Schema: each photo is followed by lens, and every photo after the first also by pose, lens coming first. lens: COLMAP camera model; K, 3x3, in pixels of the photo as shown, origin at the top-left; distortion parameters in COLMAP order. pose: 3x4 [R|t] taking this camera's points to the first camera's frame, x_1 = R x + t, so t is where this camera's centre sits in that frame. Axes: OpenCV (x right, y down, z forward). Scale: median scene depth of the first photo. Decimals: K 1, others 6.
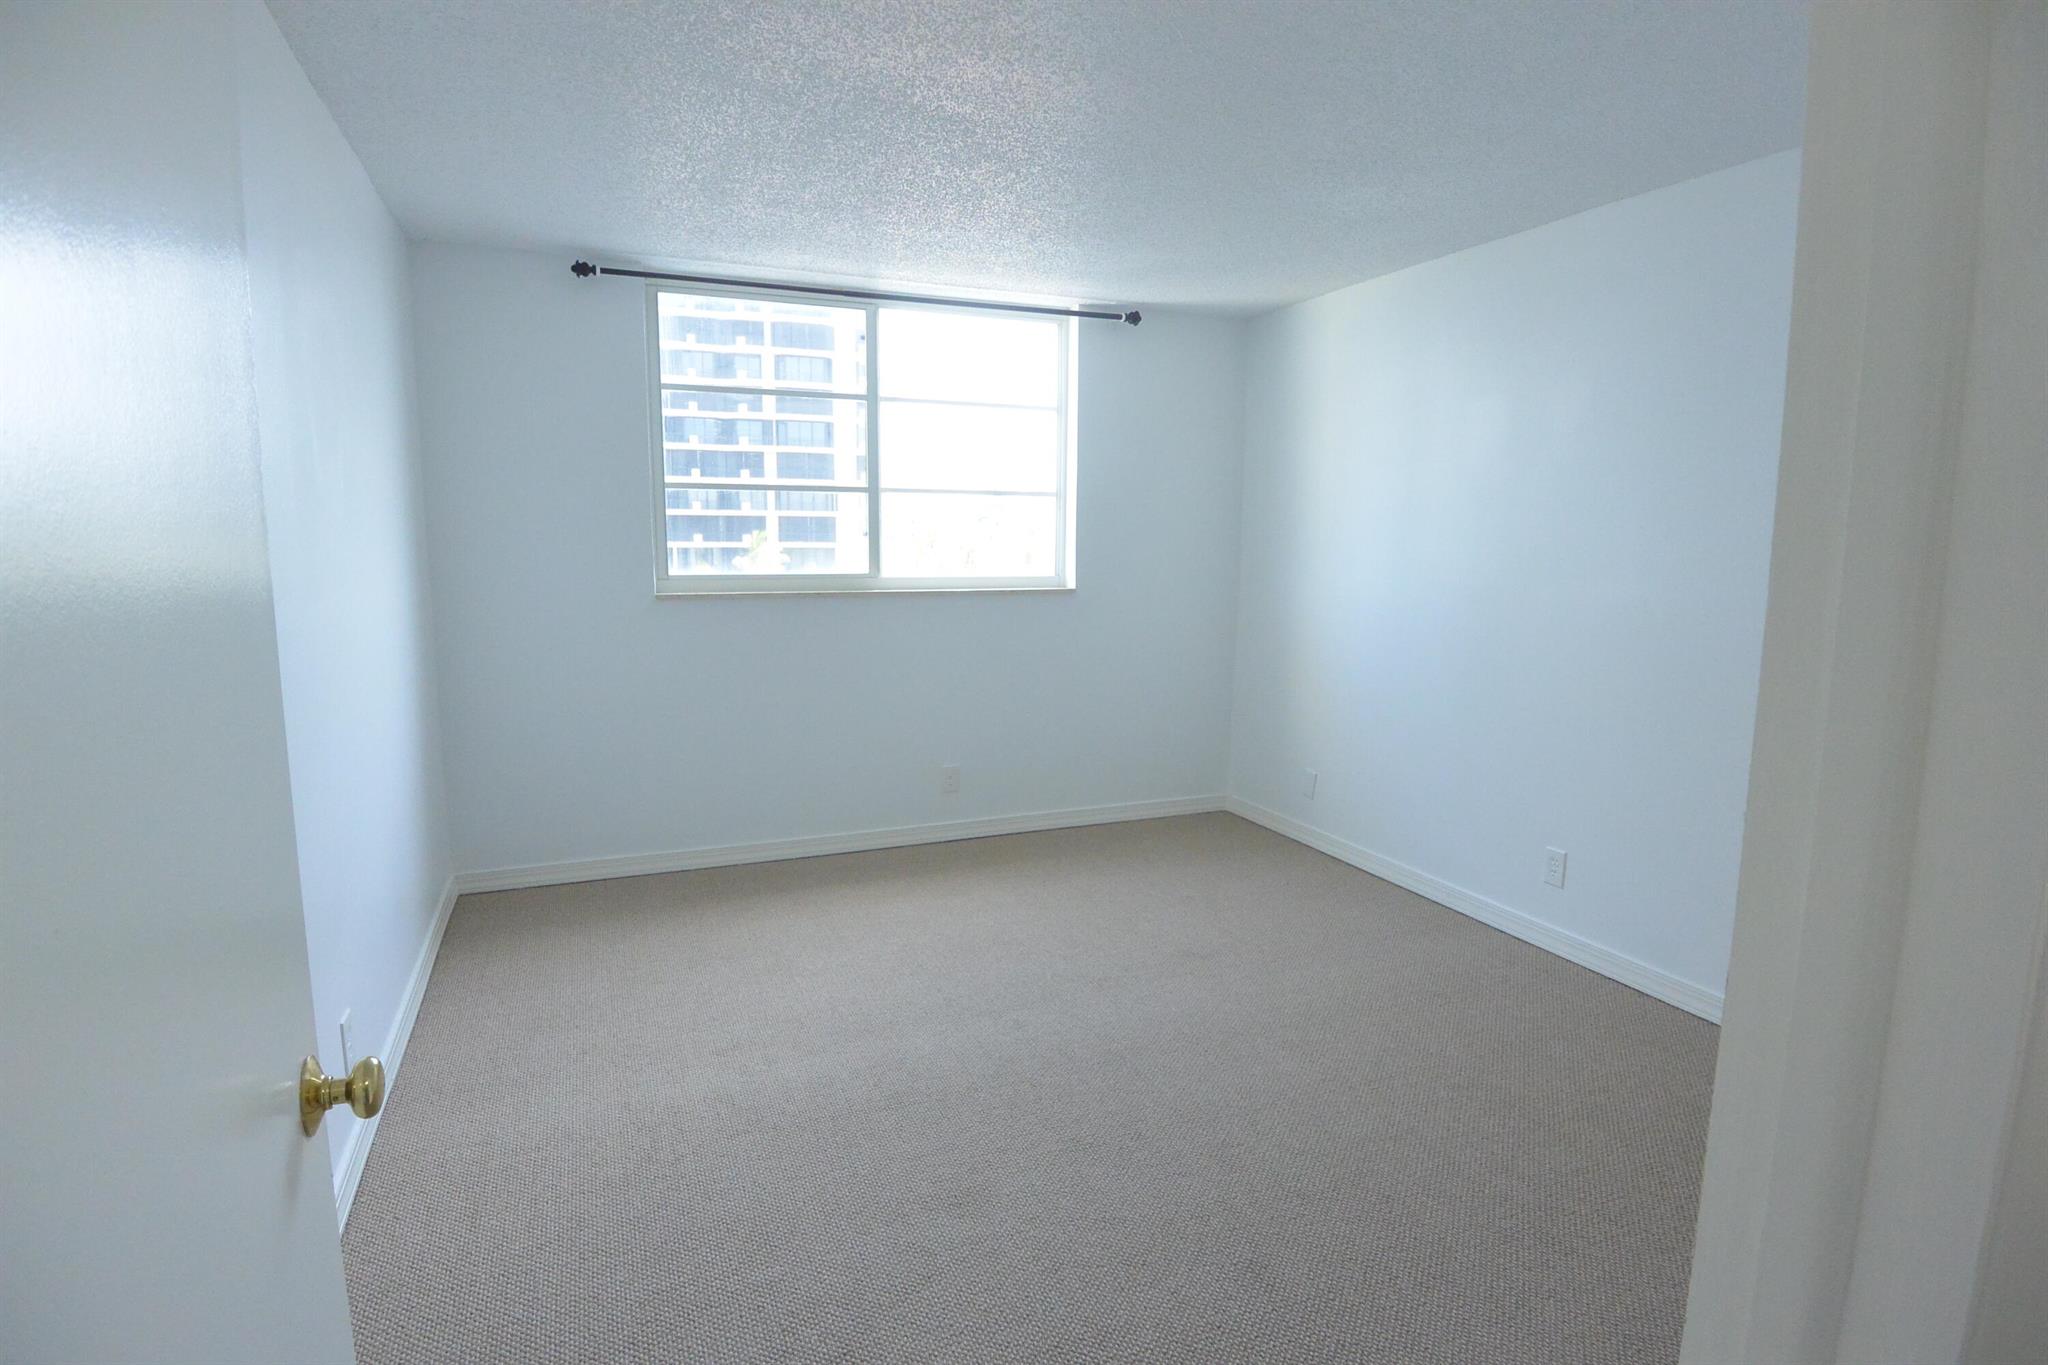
lens RADIAL K [[1075.9, 0, 1029.1], [0, 1075.9, 691.2], [0, 0, 1]] dist [-0.004708, -0.023061]
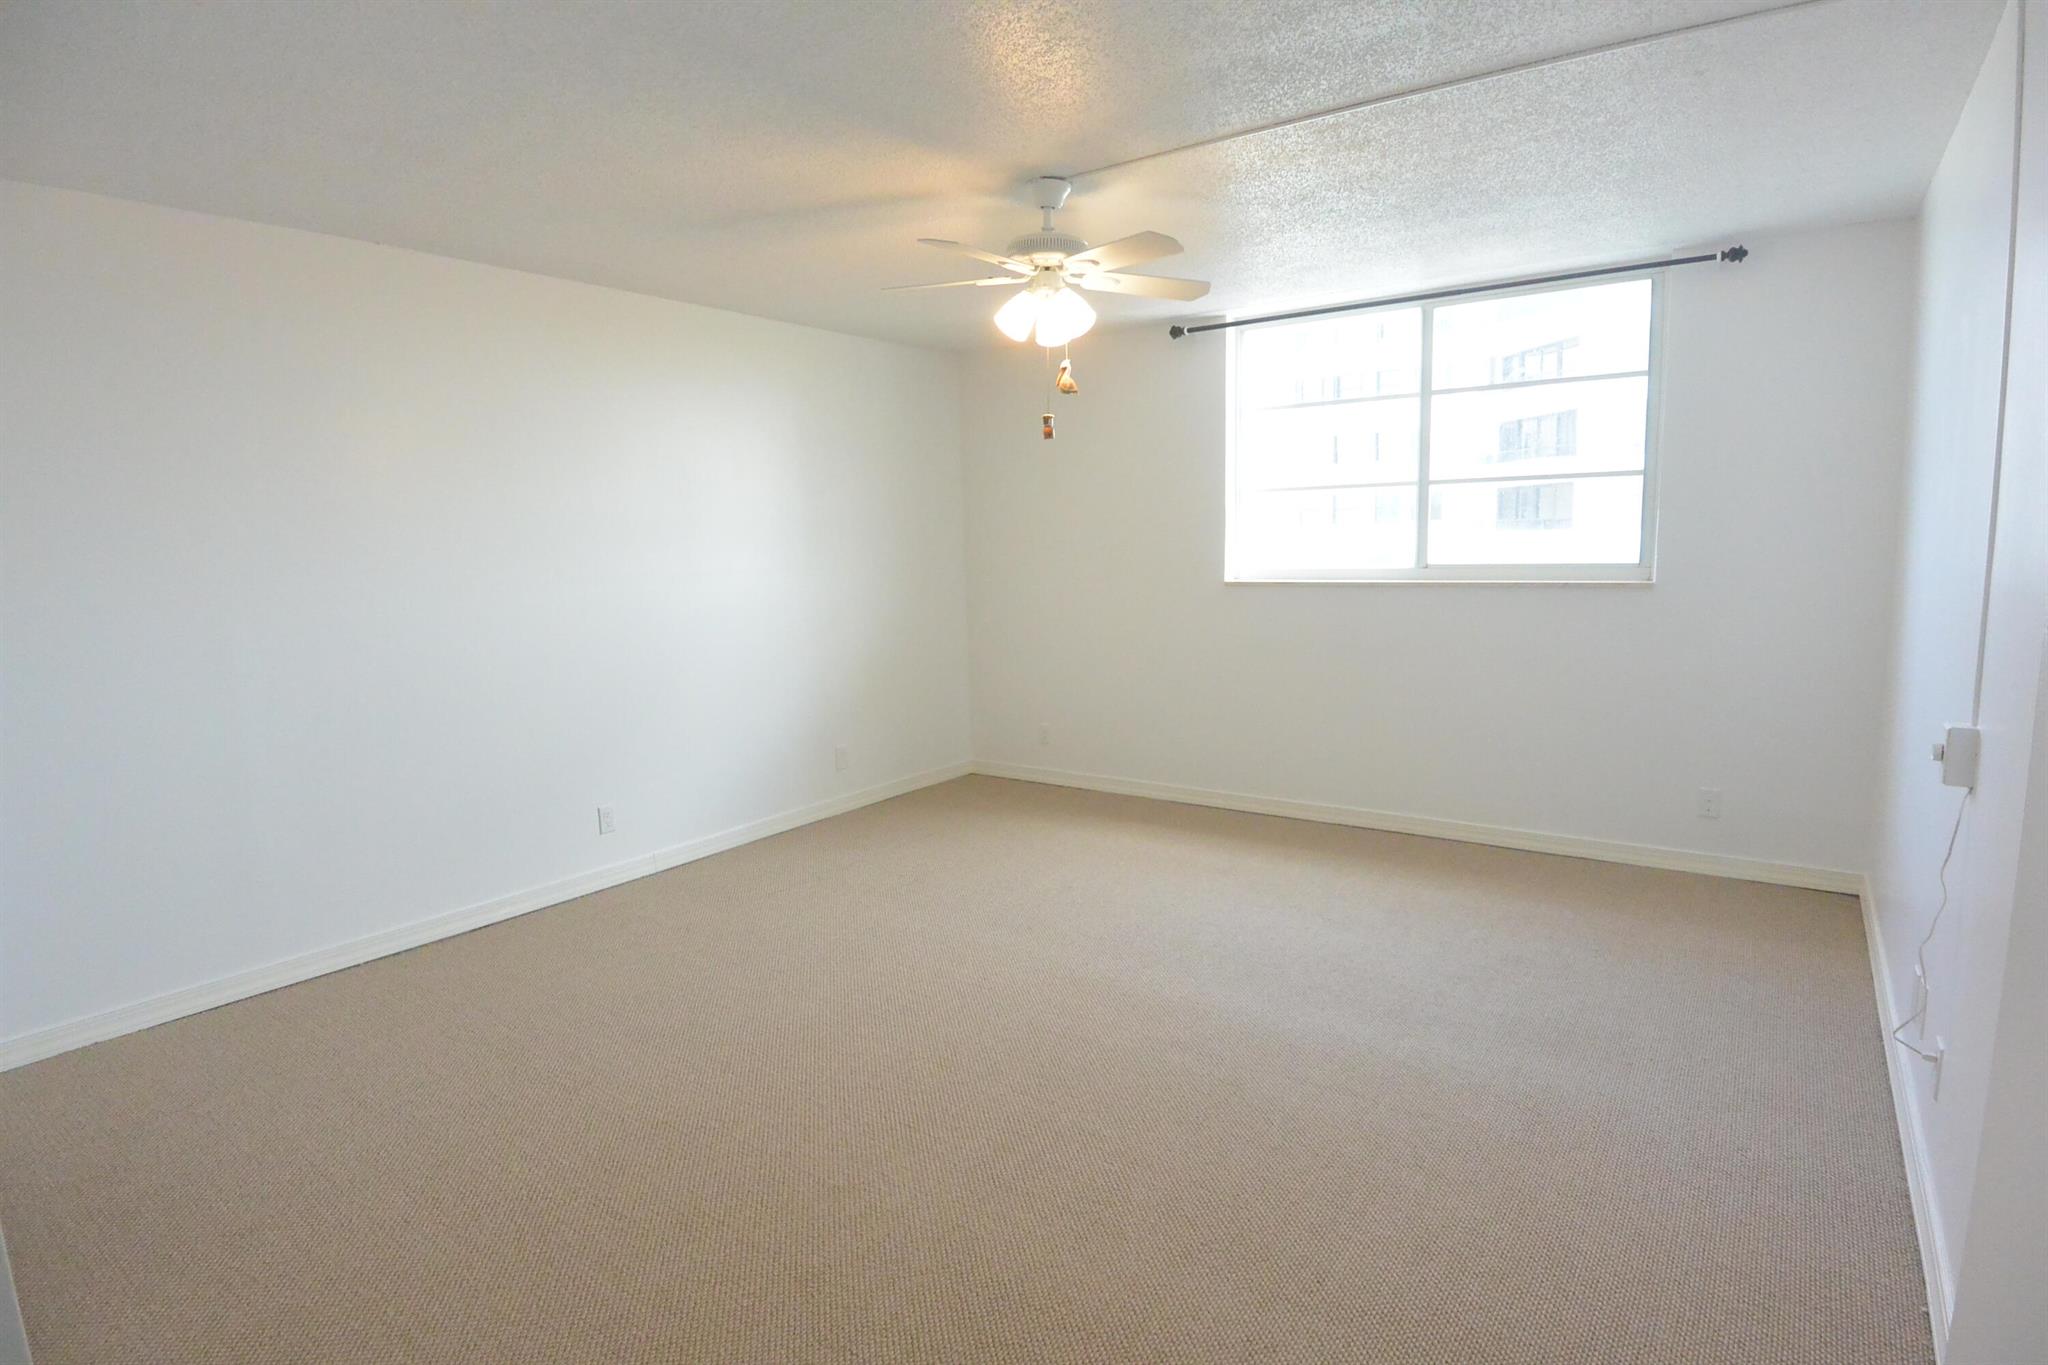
lens RADIAL K [[1075.9, 0, 1029.1], [0, 1075.9, 691.2], [0, 0, 1]] dist [-0.004708, -0.023061]
pose [[0.553851, 0.095929, -0.827071, 0.513778], [-0.088335, 0.994504, 0.056196, -0.013030], [0.827917, 0.041935, 0.559281, 0.113929]]
